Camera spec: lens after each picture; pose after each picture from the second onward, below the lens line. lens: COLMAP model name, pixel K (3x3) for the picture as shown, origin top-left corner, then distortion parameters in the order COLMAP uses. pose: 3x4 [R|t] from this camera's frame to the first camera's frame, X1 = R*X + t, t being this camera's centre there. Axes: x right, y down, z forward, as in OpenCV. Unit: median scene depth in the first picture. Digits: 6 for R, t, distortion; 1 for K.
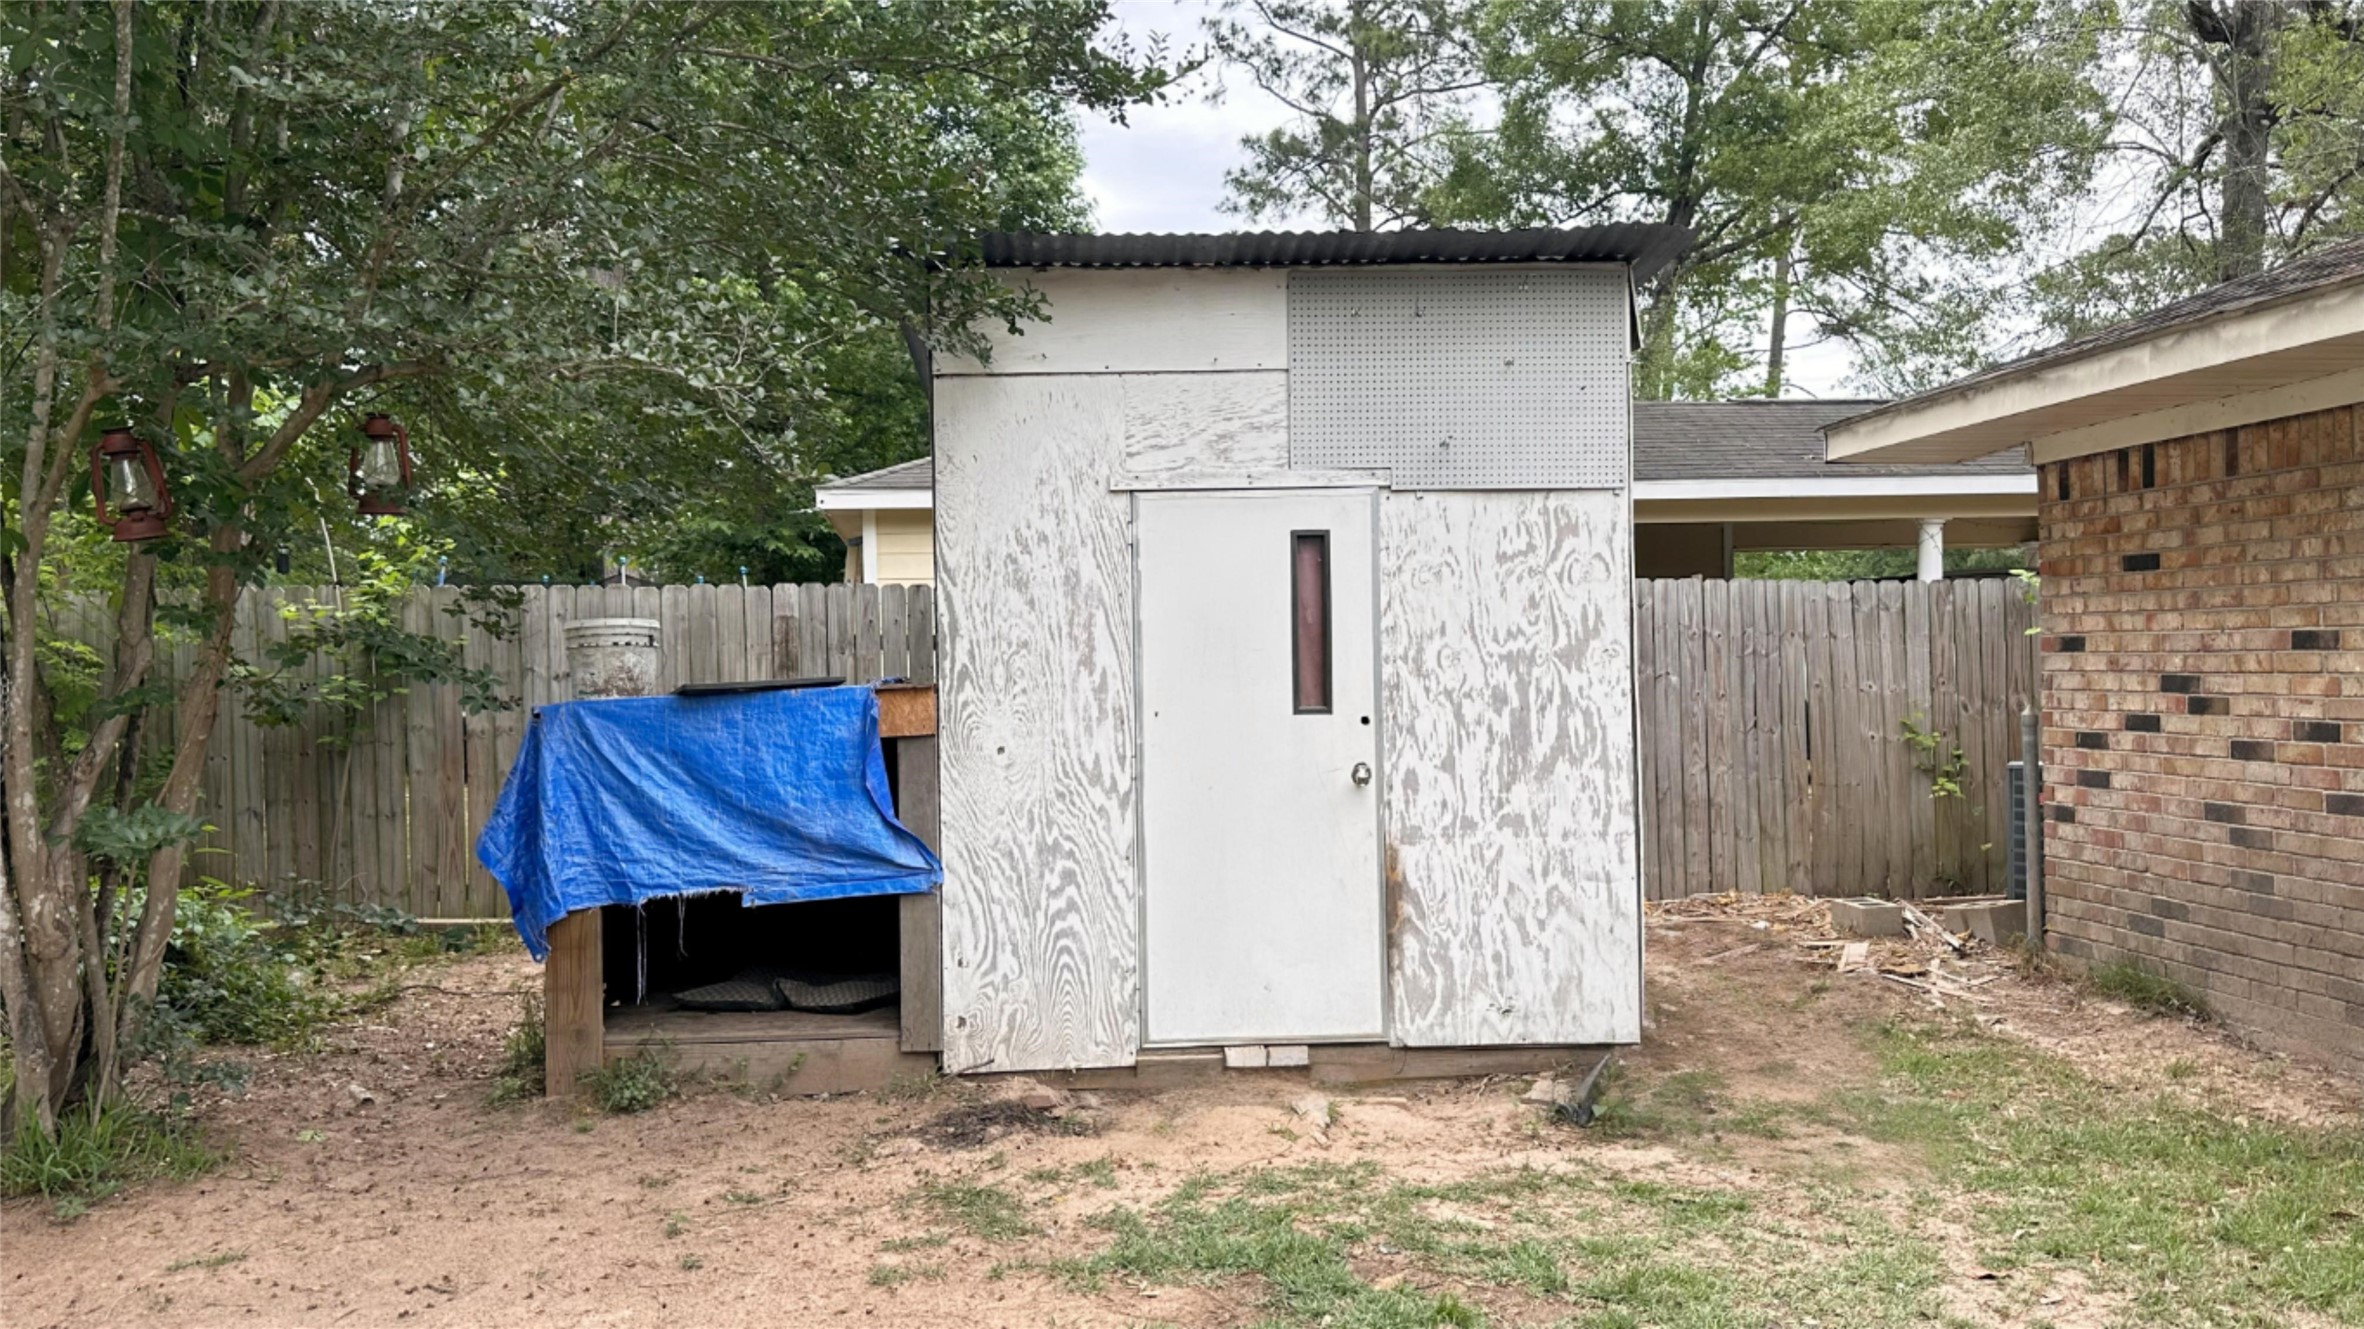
lens RADIAL K [[1873.7, 0, 1181.4], [0, 1873.7, 671.6], [0, 0, 1]] dist [0.008660, 0.001333]
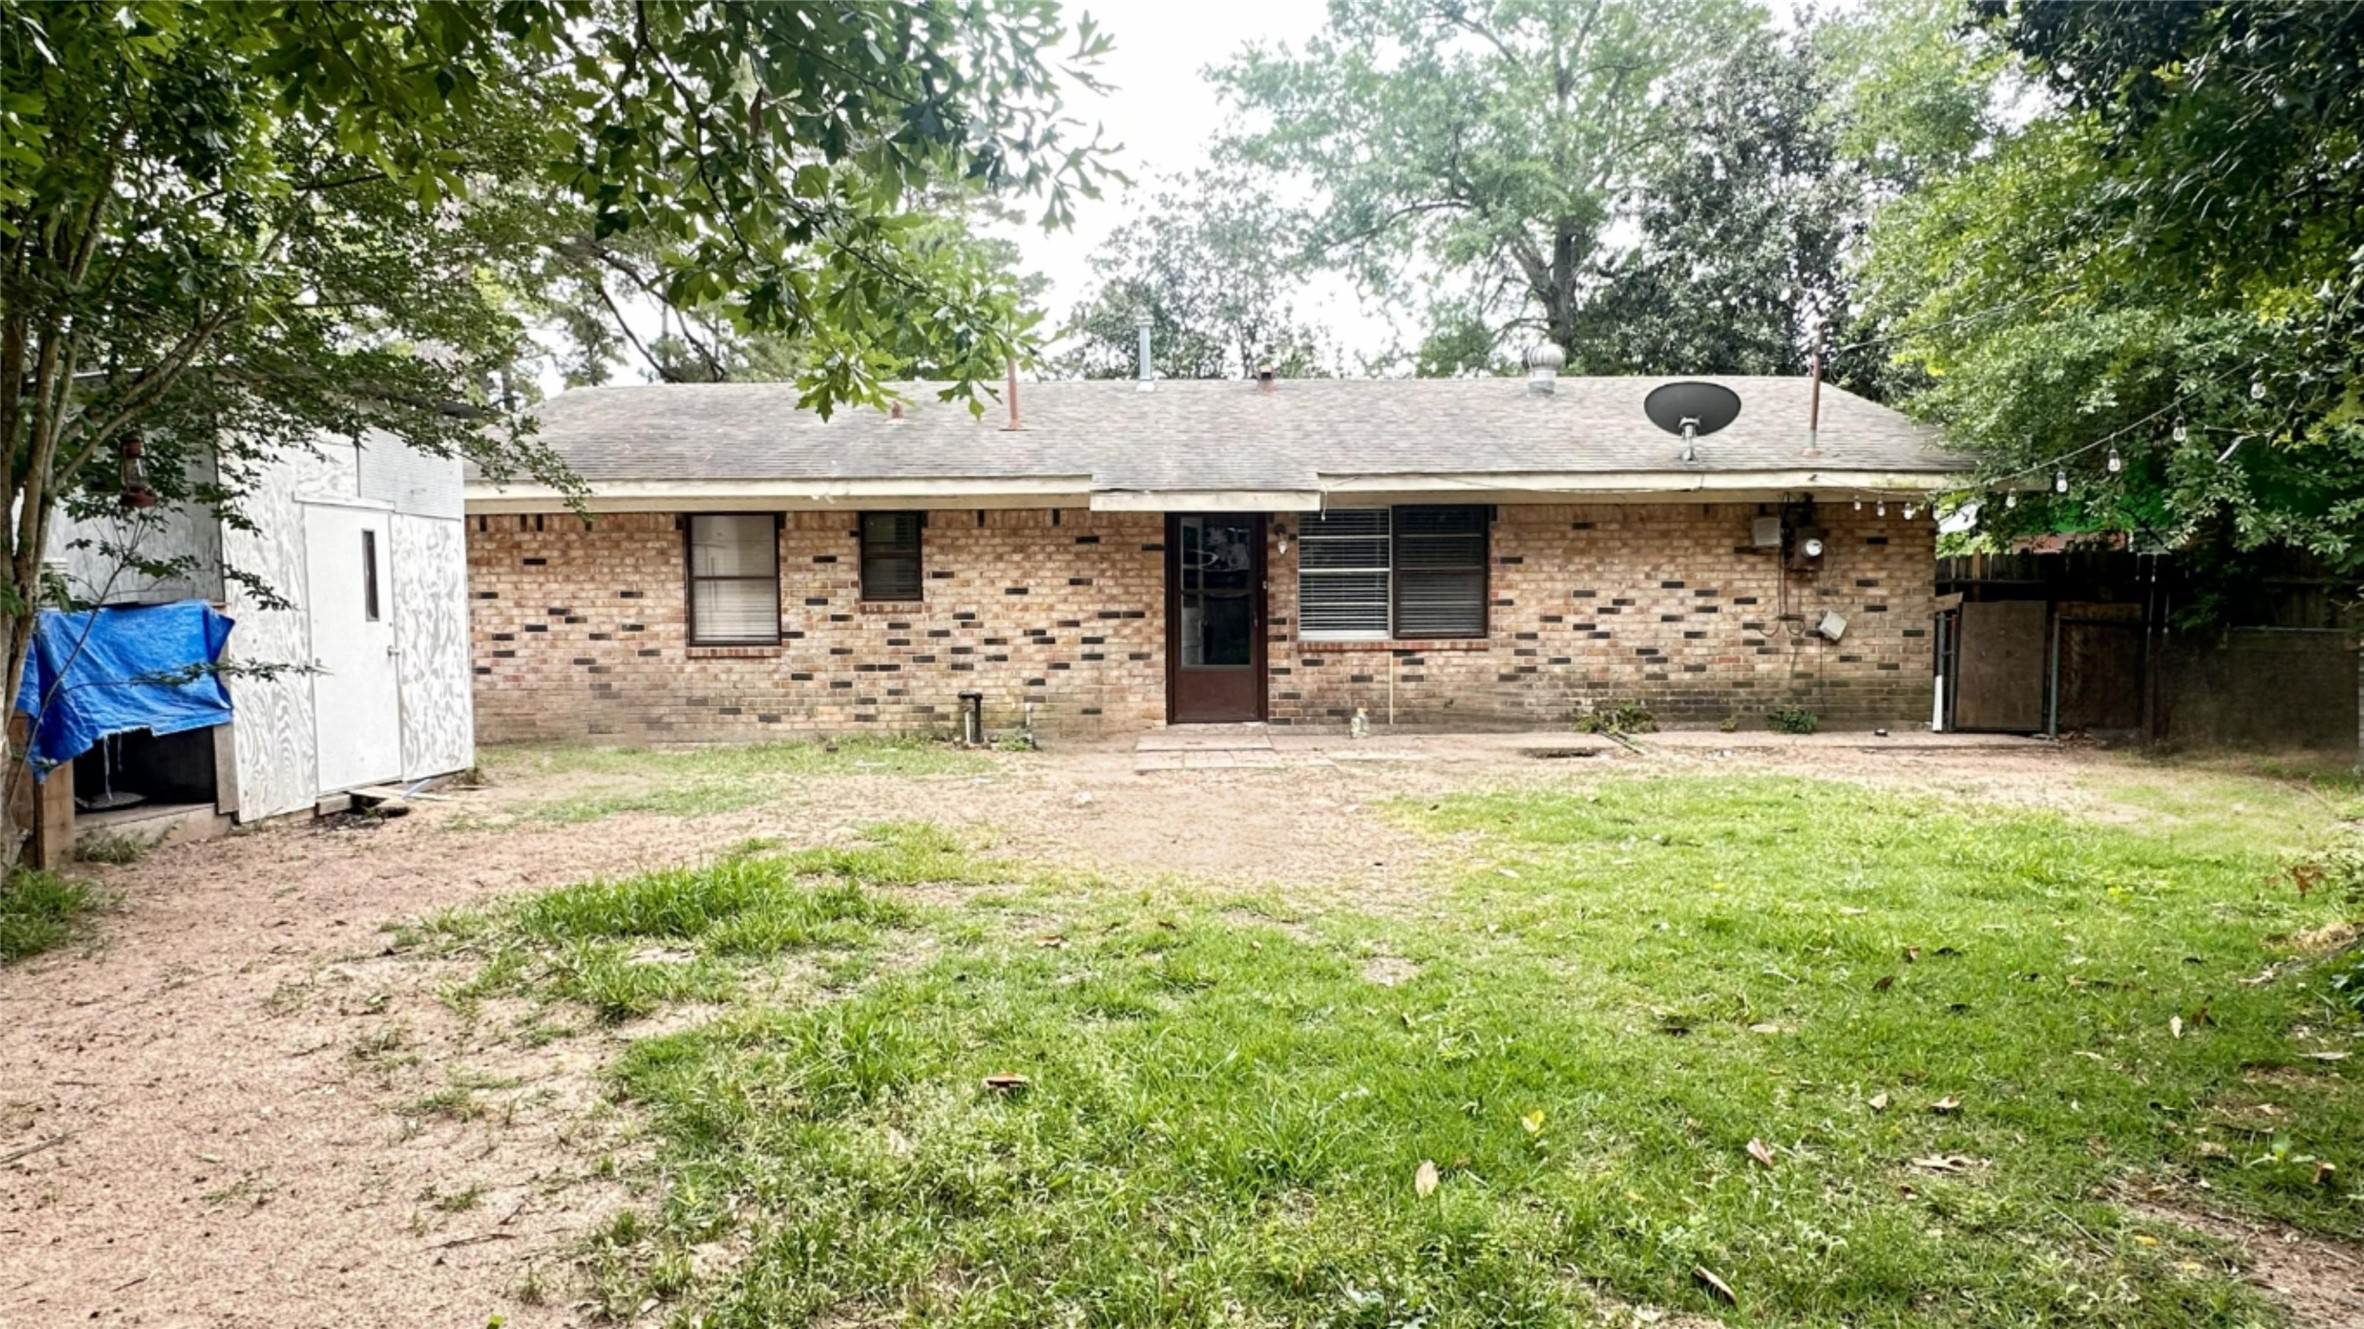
lens RADIAL K [[1310.5, 0, 1183.7], [0, 1310.5, 670.6], [0, 0, 1]] dist [0.001791, 0.000696]
pose [[0.121418, -0.037450, 0.991895, -1.157471], [0.011786, 0.999272, 0.036286, 0.033047], [-0.992531, 0.007285, 0.121771, -0.035615]]
